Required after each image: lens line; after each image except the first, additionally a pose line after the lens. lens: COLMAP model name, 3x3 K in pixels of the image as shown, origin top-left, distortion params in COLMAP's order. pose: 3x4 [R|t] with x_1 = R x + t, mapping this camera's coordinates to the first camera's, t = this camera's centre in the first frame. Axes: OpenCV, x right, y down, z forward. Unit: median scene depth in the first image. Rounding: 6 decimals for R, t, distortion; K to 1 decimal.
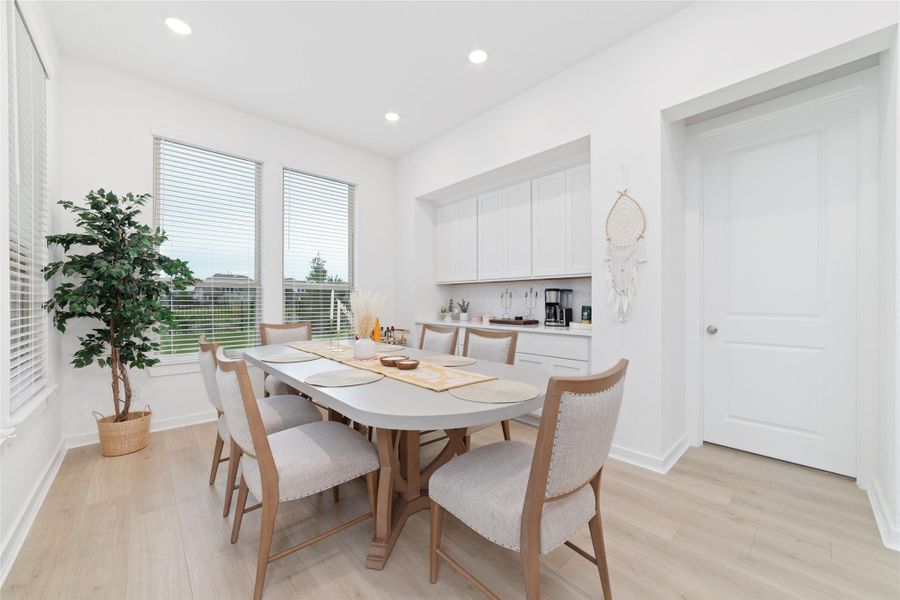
lens RADIAL K [[345.4, 0, 450.3], [0, 345.4, 301.7], [0, 0, 1]] dist [-0.015376, 0.004758]
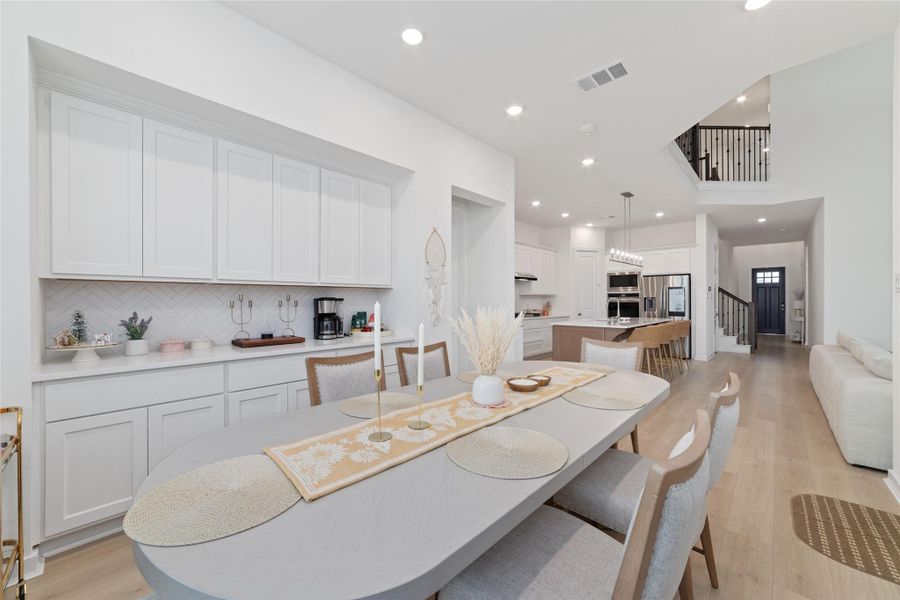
lens RADIAL K [[345.4, 0, 451.7], [0, 345.4, 300.3], [0, 0, 1]] dist [-0.015376, 0.004758]
pose [[-0.069686, -0.001910, 0.997567, -0.805811], [0.003693, 0.999991, 0.002173, -0.040337], [-0.997562, 0.003835, -0.069678, 0.960485]]
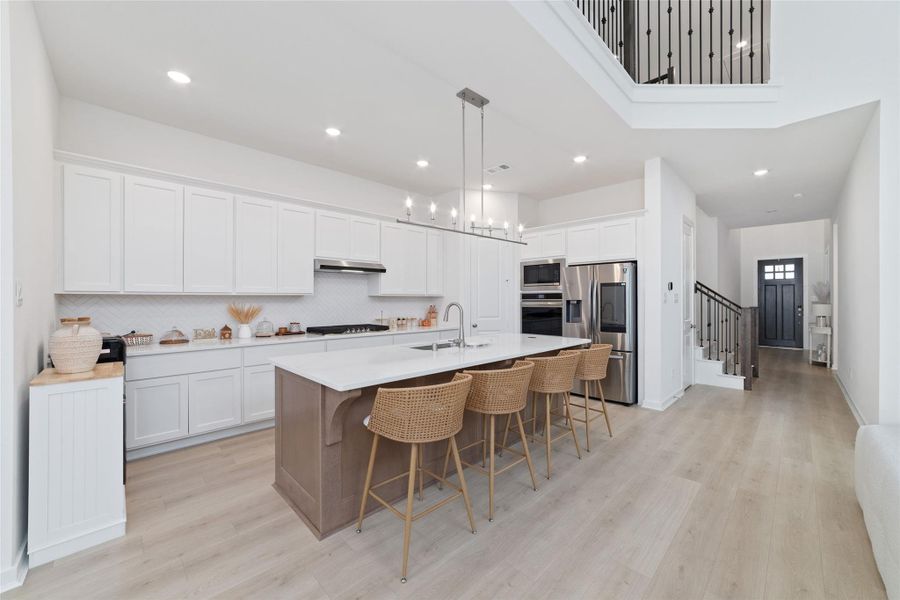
lens RADIAL K [[345.4, 0, 453.7], [0, 345.4, 298.4], [0, 0, 1]] dist [-0.015376, 0.004758]
pose [[-0.042967, -0.000228, 0.999076, 0.204859], [0.001870, 0.999998, 0.000308, -0.063872], [-0.999075, 0.001882, -0.042967, -0.198004]]
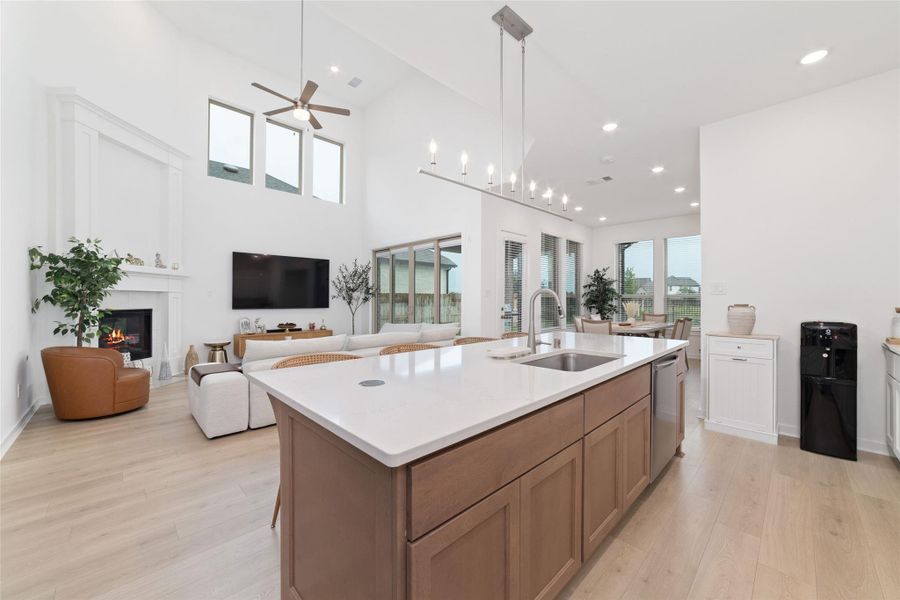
lens RADIAL K [[345.4, 0, 452.5], [0, 345.4, 299.0], [0, 0, 1]] dist [-0.015376, 0.004758]
pose [[0.039222, -0.003519, -0.999224, 2.138224], [-0.004277, 0.999984, -0.003690, -0.023354], [0.999221, 0.004418, 0.039207, -0.487291]]
